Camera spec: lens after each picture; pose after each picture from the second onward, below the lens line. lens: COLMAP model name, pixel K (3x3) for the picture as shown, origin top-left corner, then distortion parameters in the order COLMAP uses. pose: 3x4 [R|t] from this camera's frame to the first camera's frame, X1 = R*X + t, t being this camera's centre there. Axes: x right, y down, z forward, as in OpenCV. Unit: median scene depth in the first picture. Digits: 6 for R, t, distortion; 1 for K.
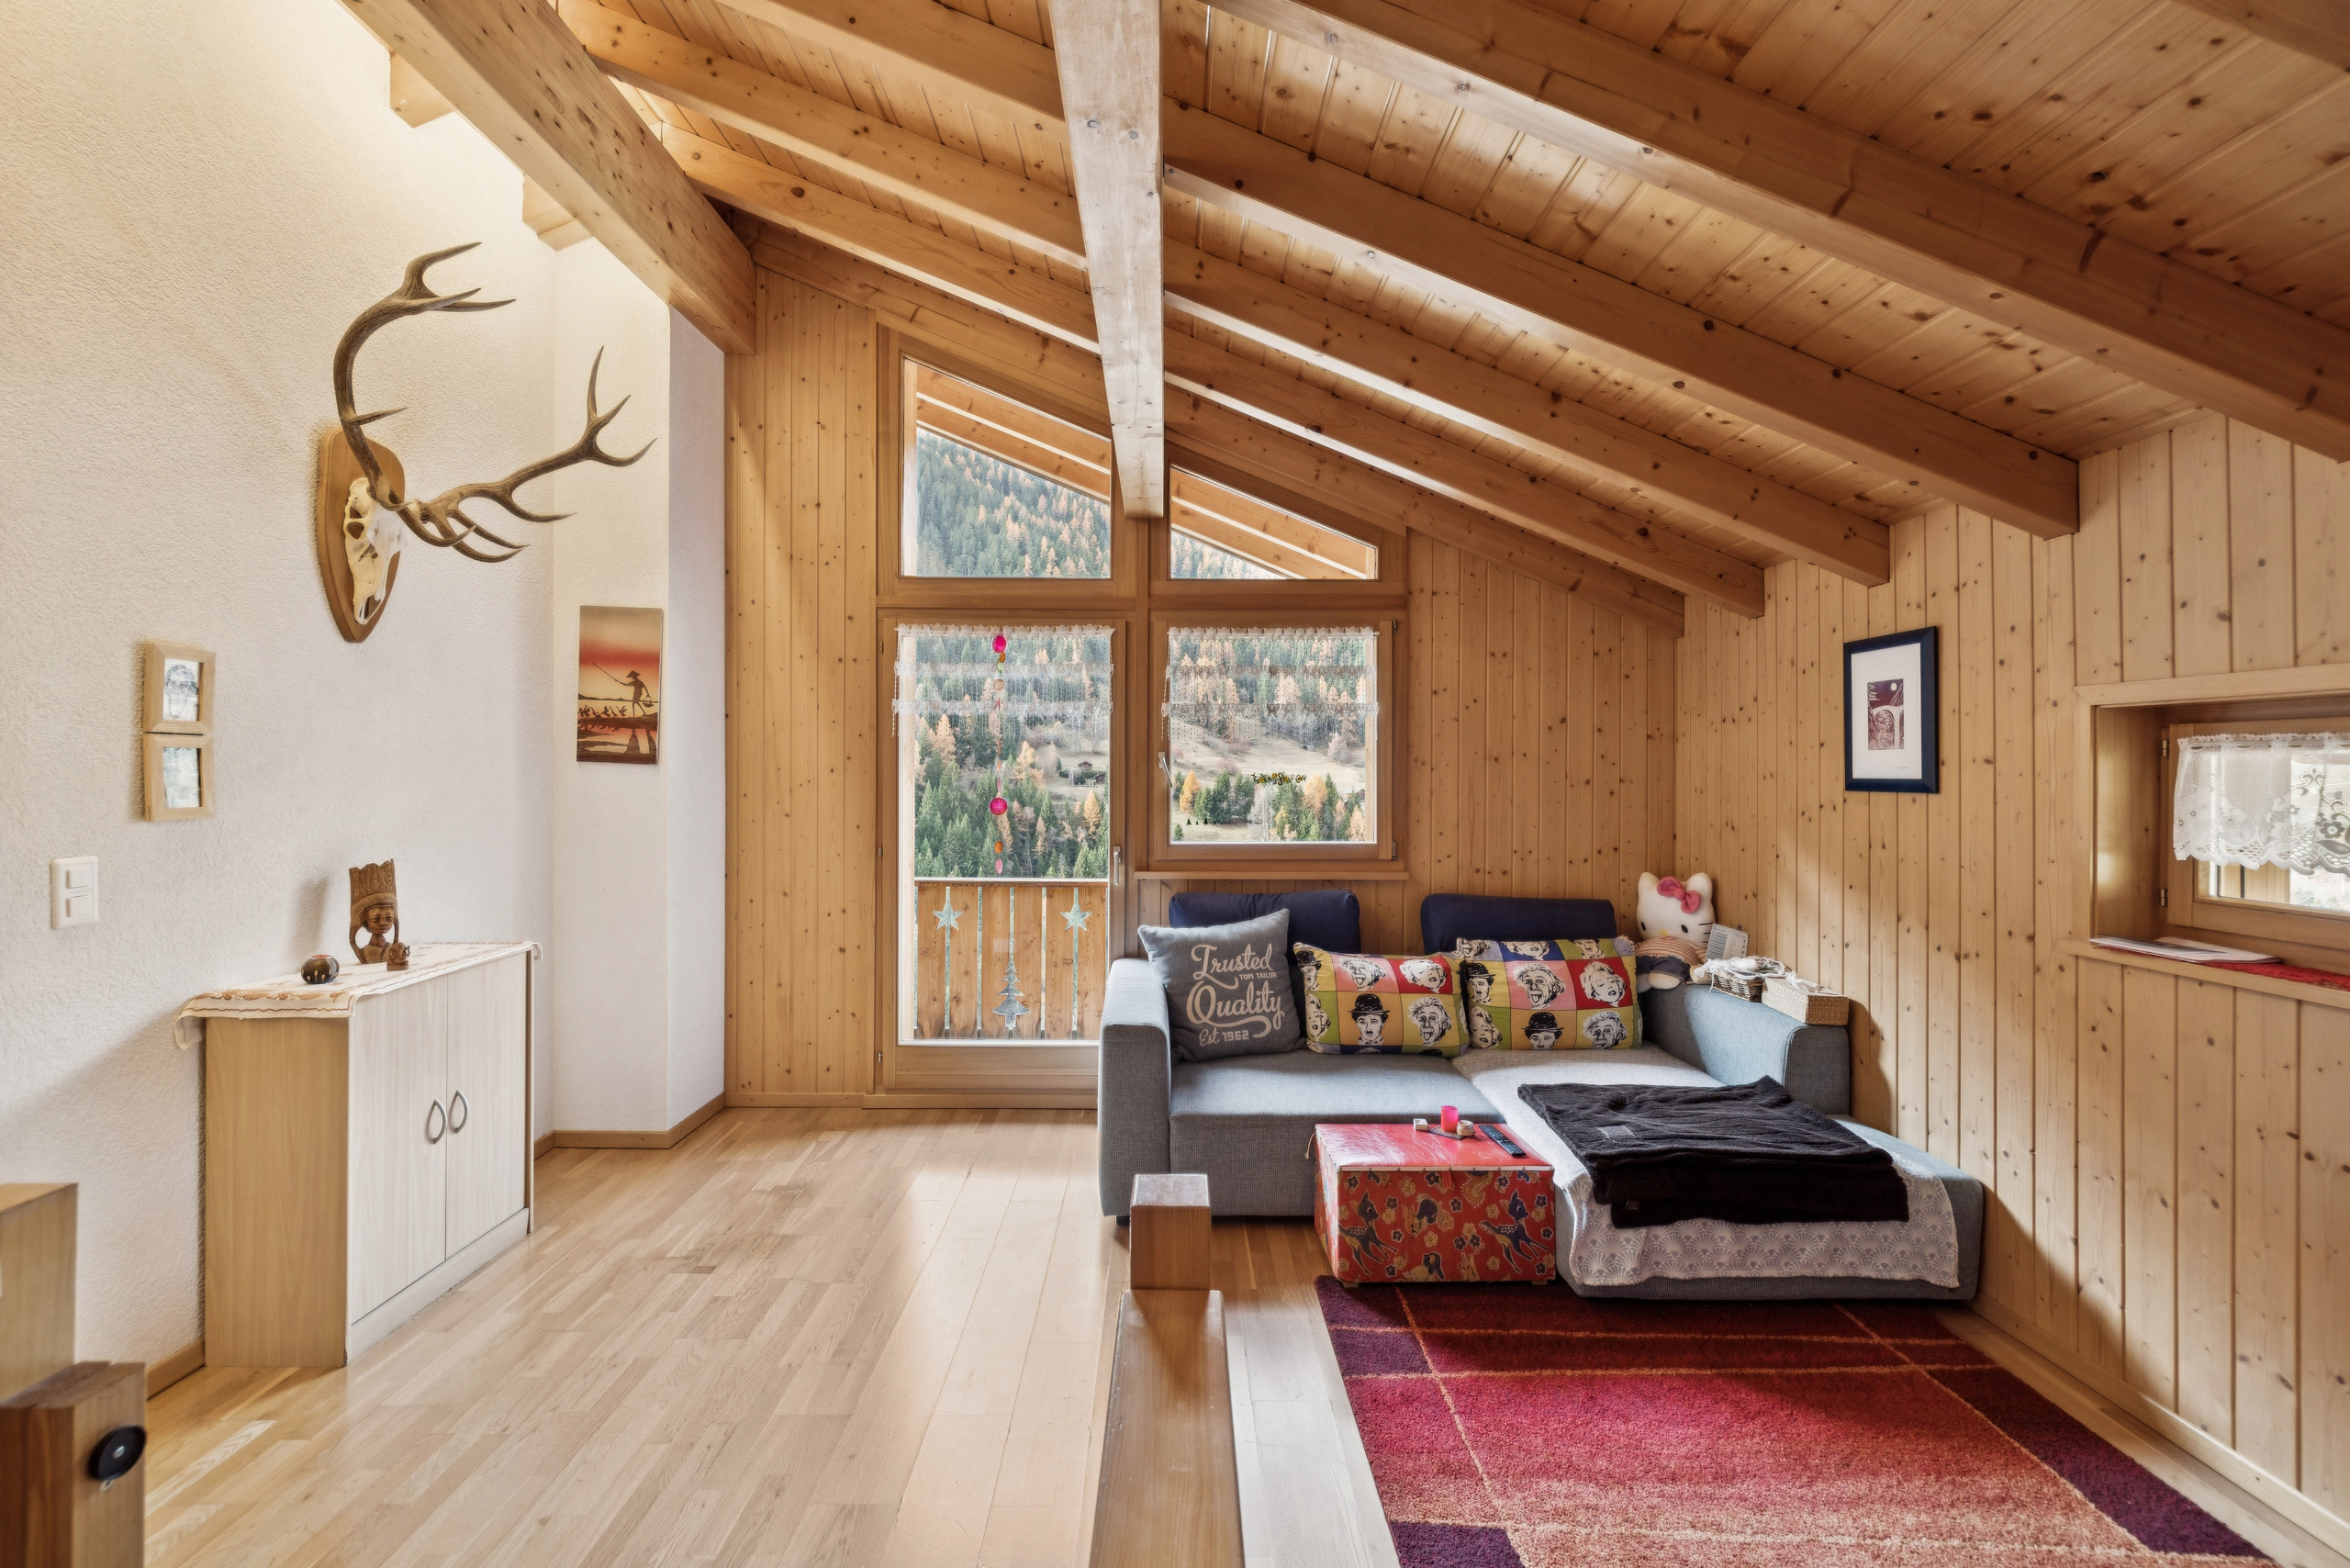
lens RADIAL K [[974.5, 0, 1172.5], [0, 974.5, 772.4], [0, 0, 1]] dist [-0.001109, 0.000499]
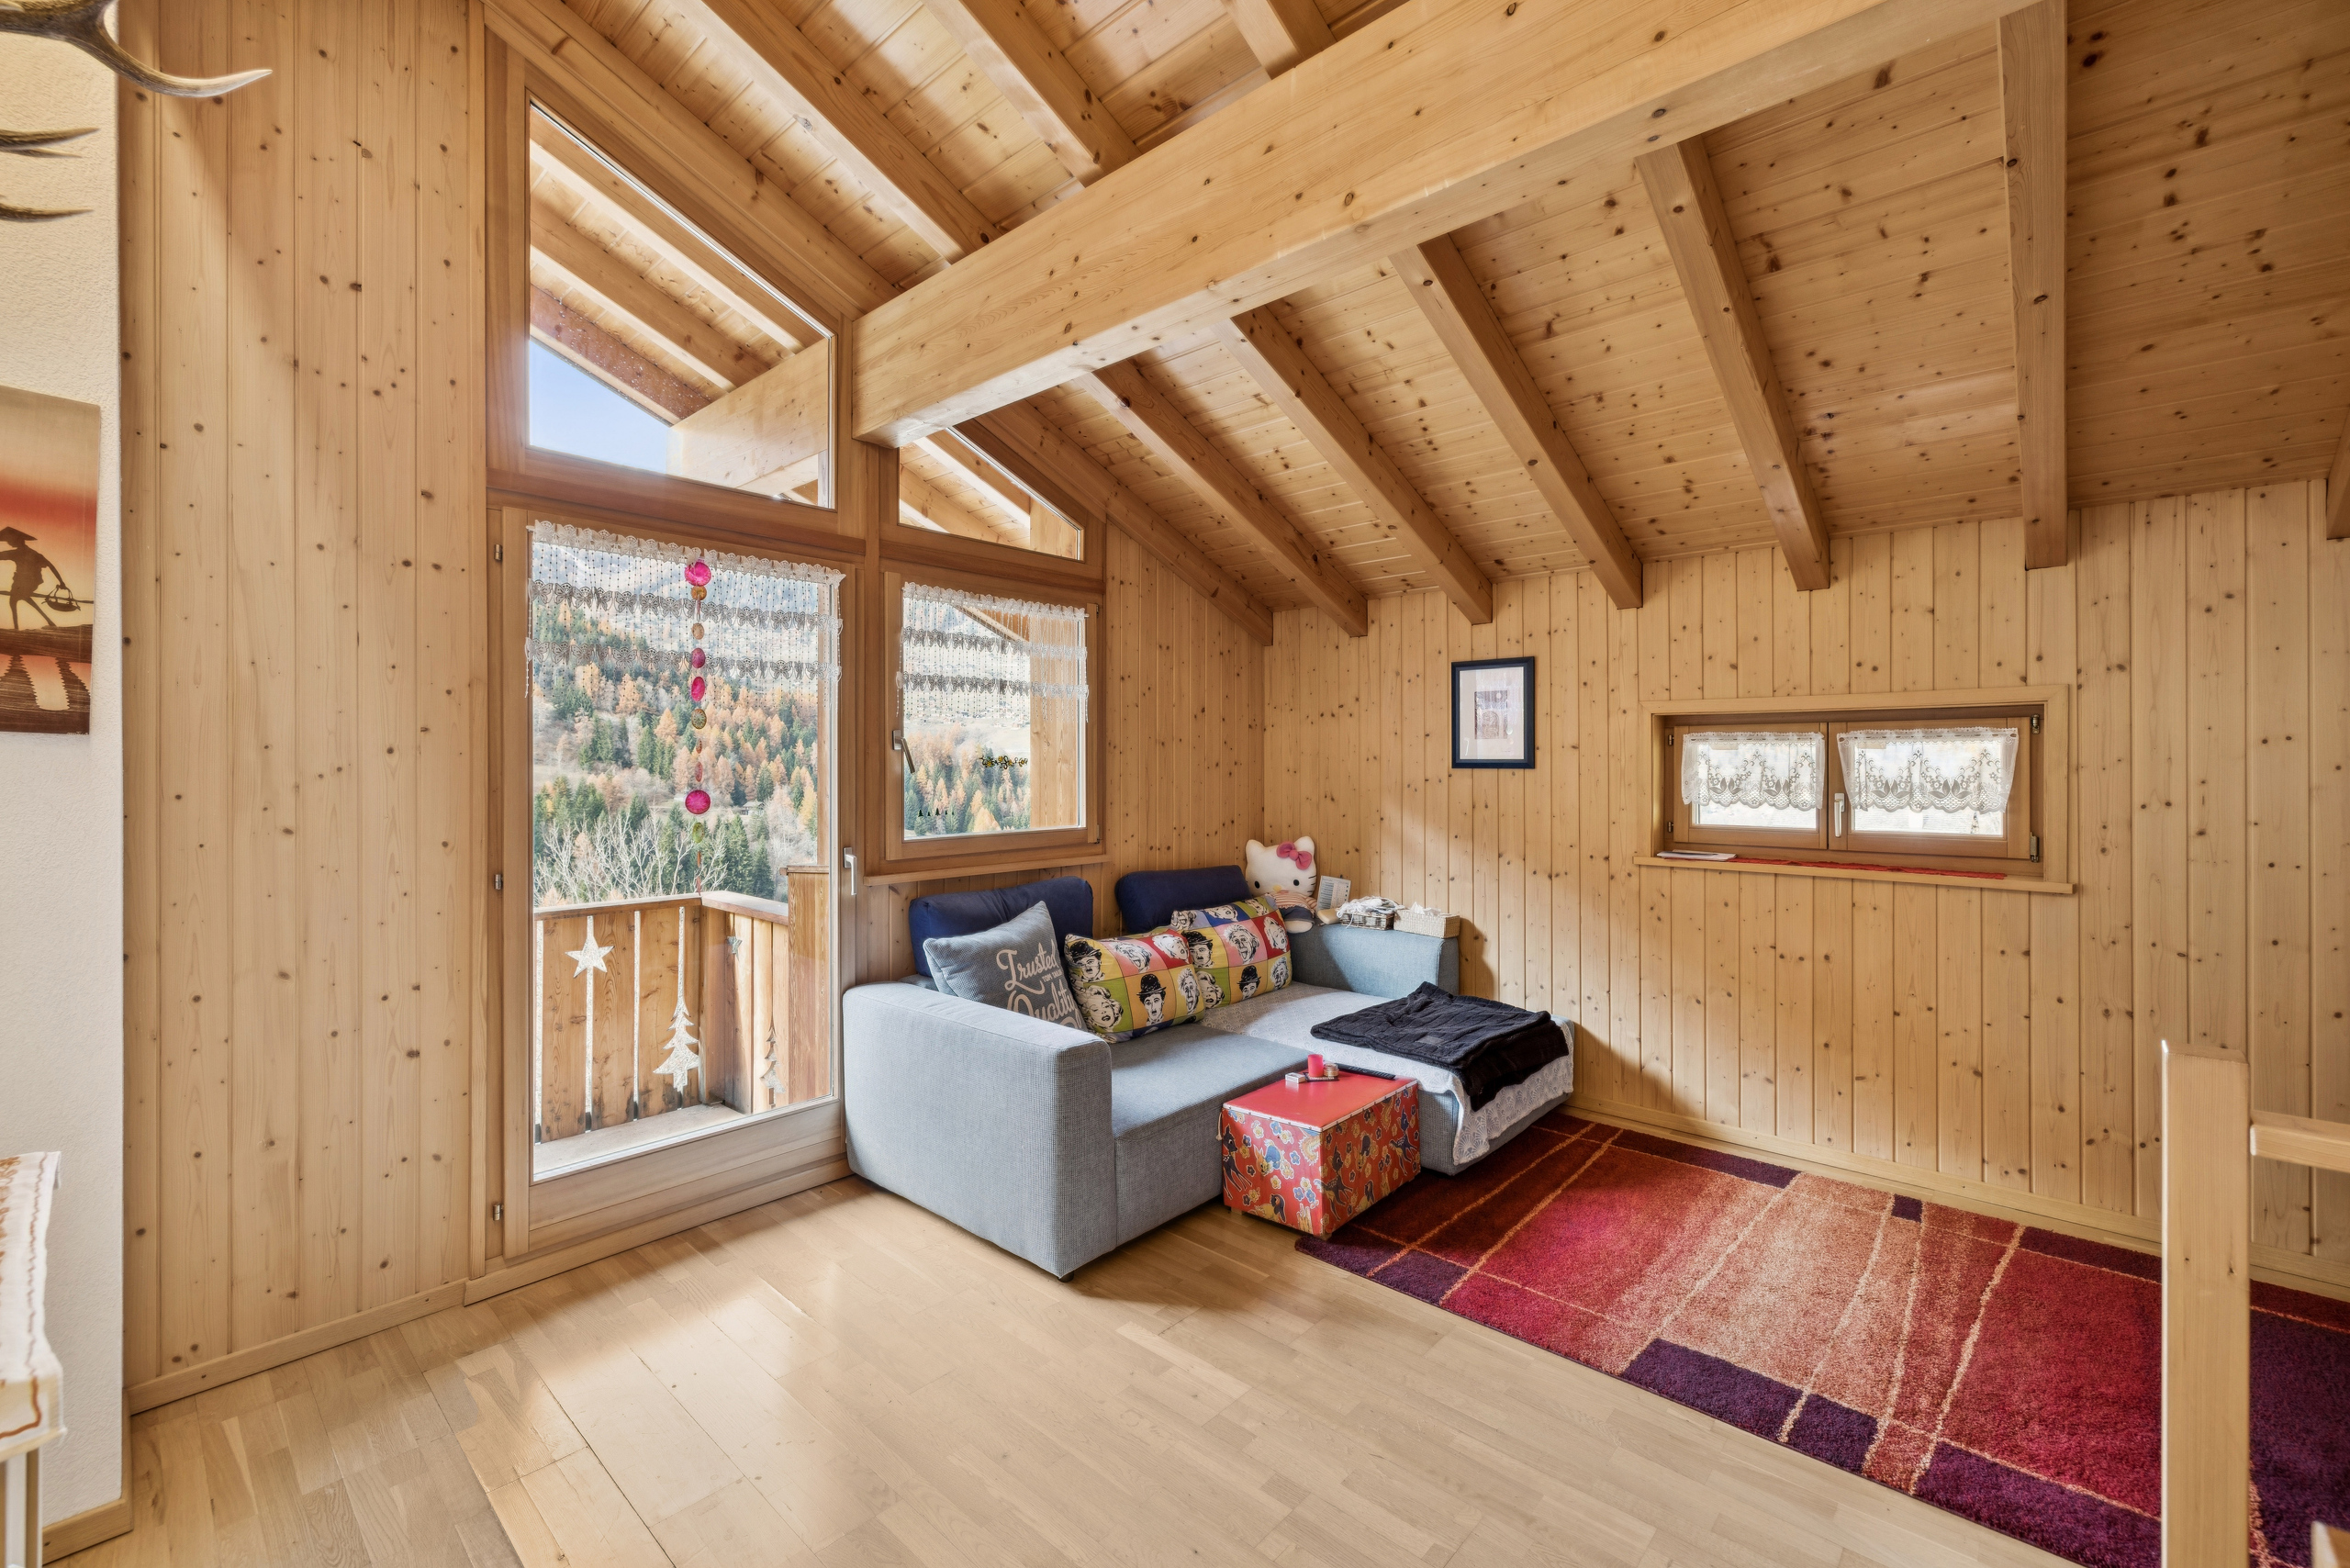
lens RADIAL K [[974.5, 0, 1167.6], [0, 974.5, 761.9], [0, 0, 1]] dist [-0.001109, 0.000499]
pose [[0.681850, -0.002670, 0.731487, -0.589187], [0.001893, 0.999996, 0.001886, 0.006194], [-0.731490, 0.000099, 0.681853, 0.336369]]
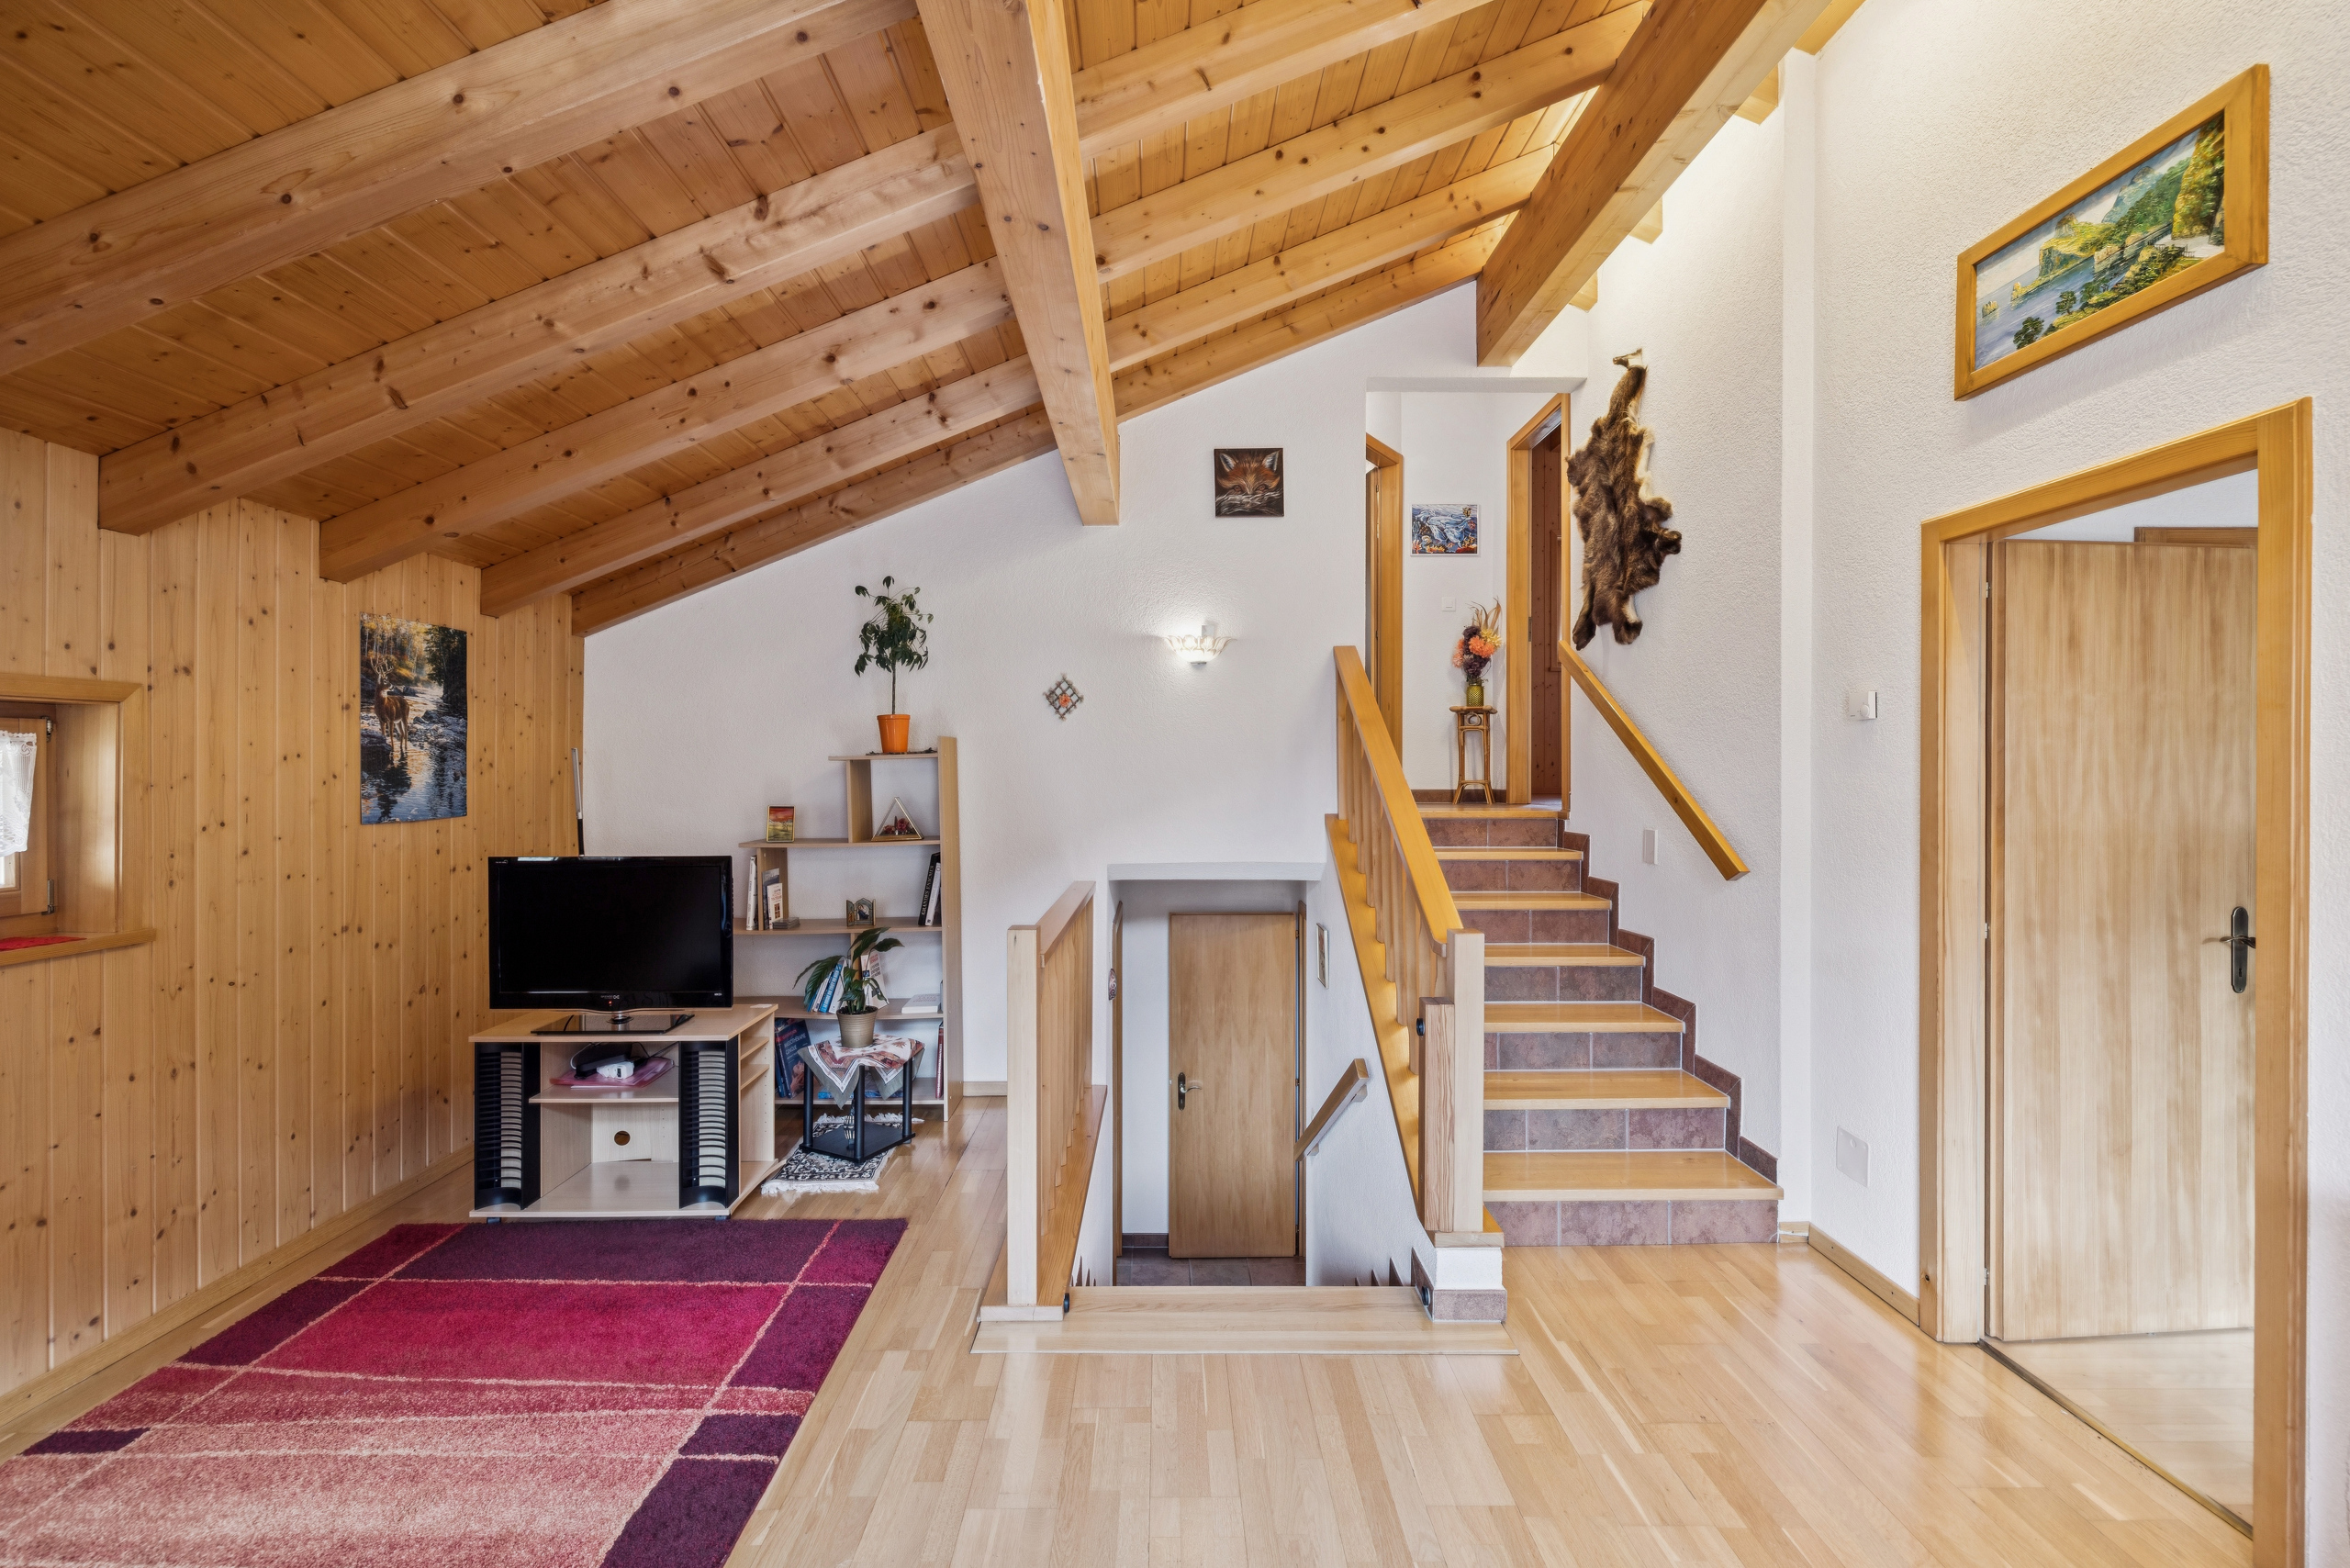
lens RADIAL K [[974.5, 0, 1160.9], [0, 974.5, 775.9], [0, 0, 1]] dist [-0.001109, 0.000499]
pose [[-0.999971, -0.002030, 0.007285, -0.117433], [-0.001982, 0.999976, 0.006568, 0.000302], [-0.007298, 0.006554, -0.999952, 1.086659]]
